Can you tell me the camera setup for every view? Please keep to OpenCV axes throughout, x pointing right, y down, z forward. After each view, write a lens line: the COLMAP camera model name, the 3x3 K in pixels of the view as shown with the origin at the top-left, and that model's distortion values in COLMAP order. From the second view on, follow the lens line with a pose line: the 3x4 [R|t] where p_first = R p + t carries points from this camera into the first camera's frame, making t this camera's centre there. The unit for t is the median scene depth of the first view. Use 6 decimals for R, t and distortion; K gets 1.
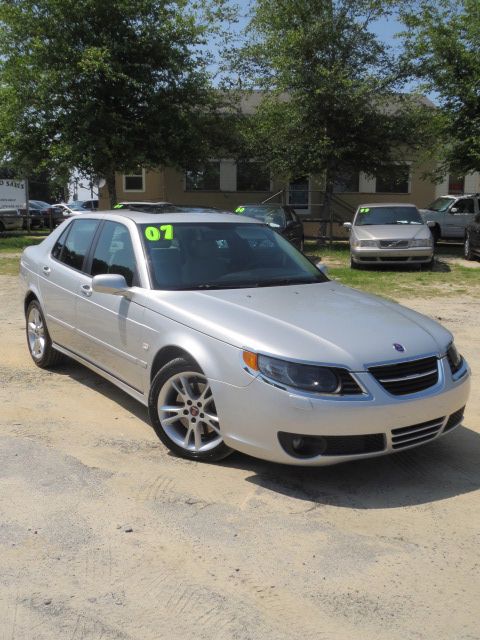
lens RADIAL K [[632.9, 0, 240.0], [0, 632.9, 320.0], [0, 0, 1]] dist [-0.016810, -0.018166]
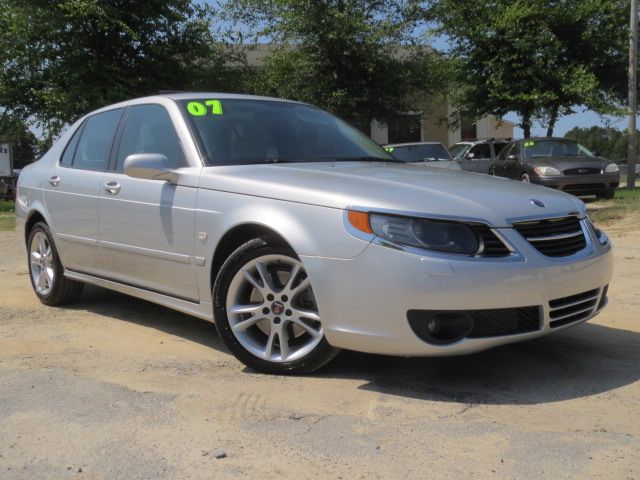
lens RADIAL K [[657.9, 0, 320.0], [0, 657.9, 240.0], [0, 0, 1]] dist [-0.021896, 0.003687]
pose [[0.991510, -0.052885, 0.118791, -0.093168], [0.062645, 0.994825, -0.079989, 0.108409], [-0.113946, 0.086752, 0.989692, 0.176769]]
